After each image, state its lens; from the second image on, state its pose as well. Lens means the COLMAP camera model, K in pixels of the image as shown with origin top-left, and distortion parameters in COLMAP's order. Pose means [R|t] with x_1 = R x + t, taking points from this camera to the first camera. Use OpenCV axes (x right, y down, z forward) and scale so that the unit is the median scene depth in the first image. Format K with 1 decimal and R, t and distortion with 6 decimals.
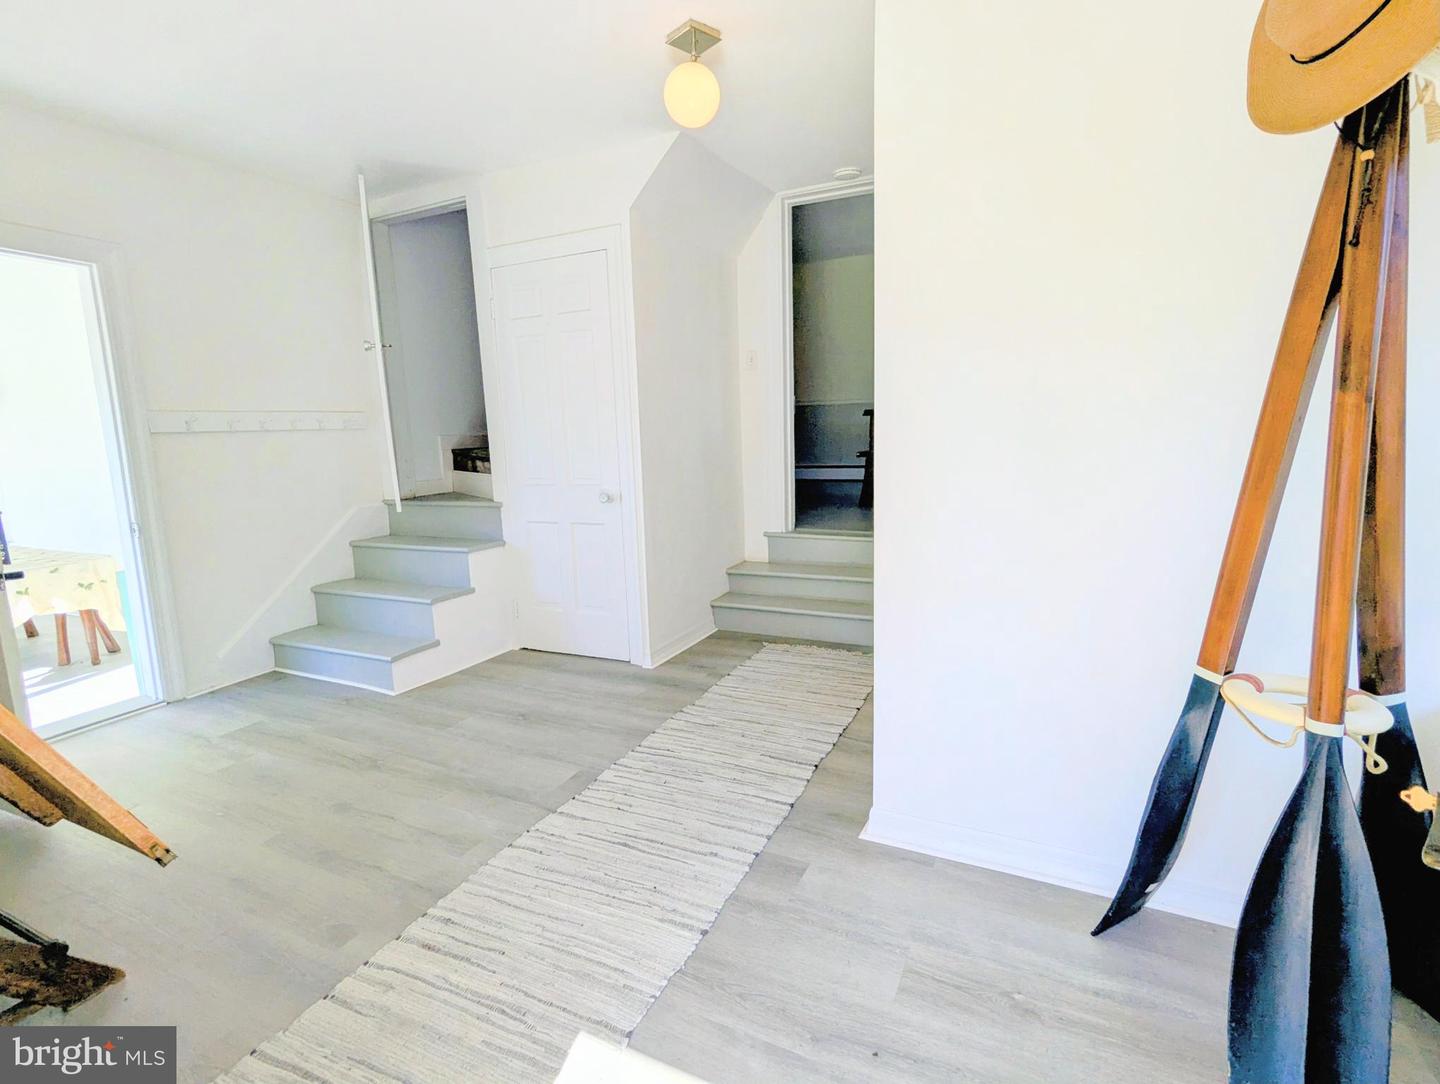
lens RADIAL K [[712.1, 0, 725.5], [0, 712.1, 538.5], [0, 0, 1]] dist [-0.002589, 0.007016]
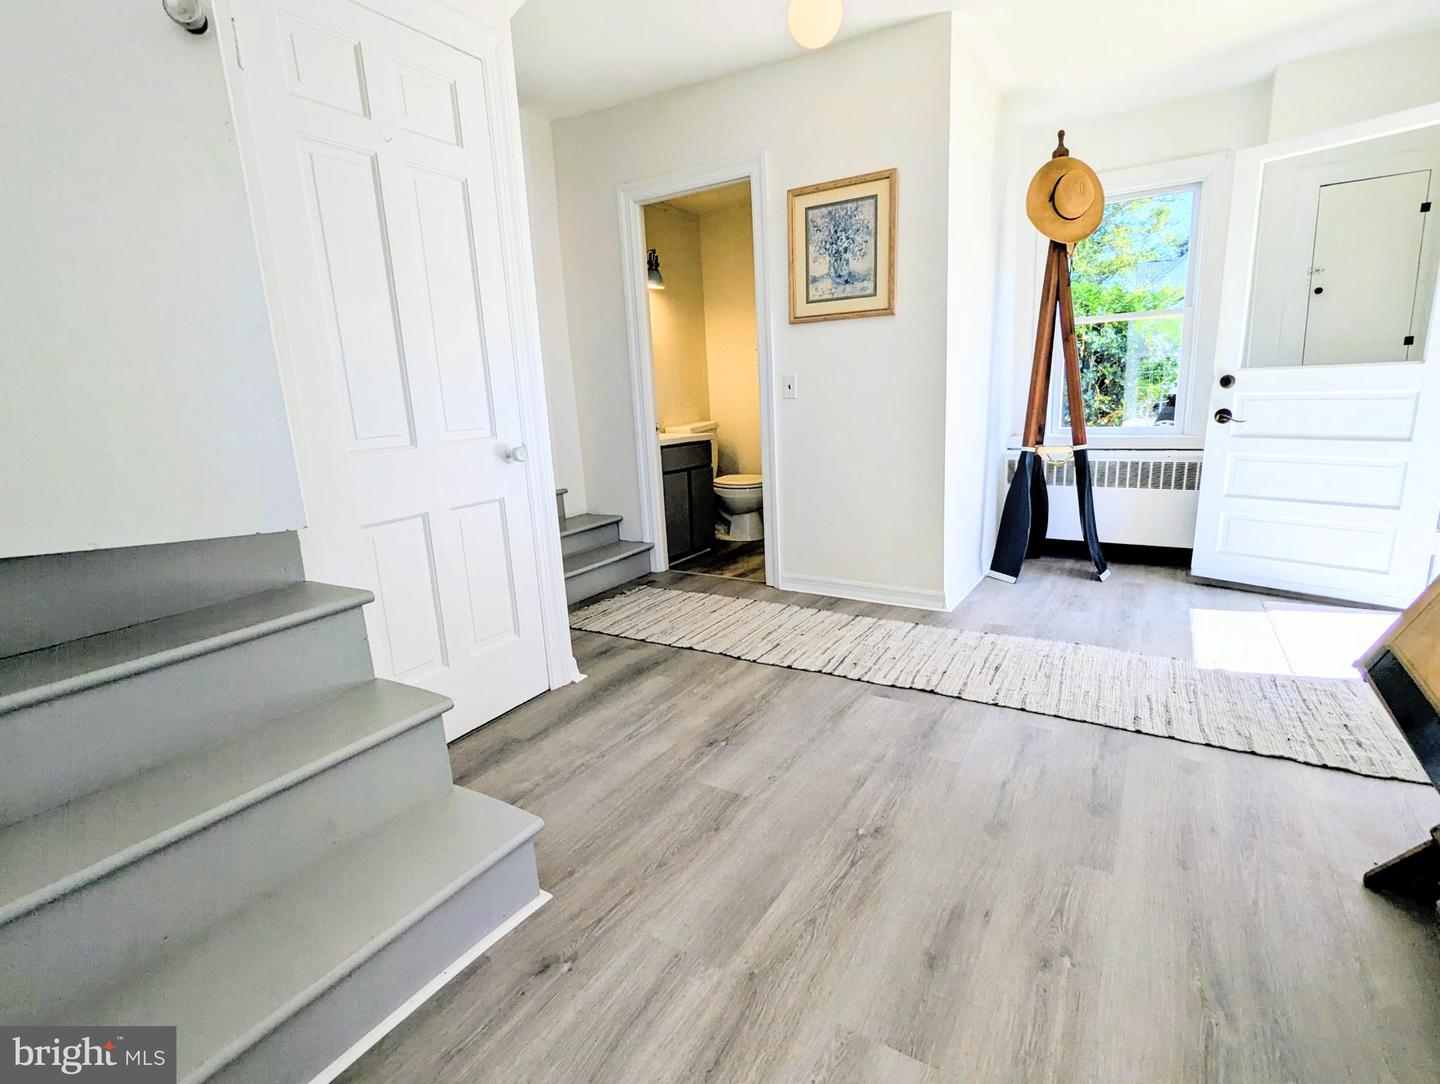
lens RADIAL K [[712.1, 0, 725.5], [0, 712.1, 538.5], [0, 0, 1]] dist [-0.002589, 0.007016]
pose [[0.094345, -0.175896, 0.979877, -0.981454], [0.202095, 0.967158, 0.154154, -0.053202], [-0.974811, 0.183485, 0.126794, 0.909253]]
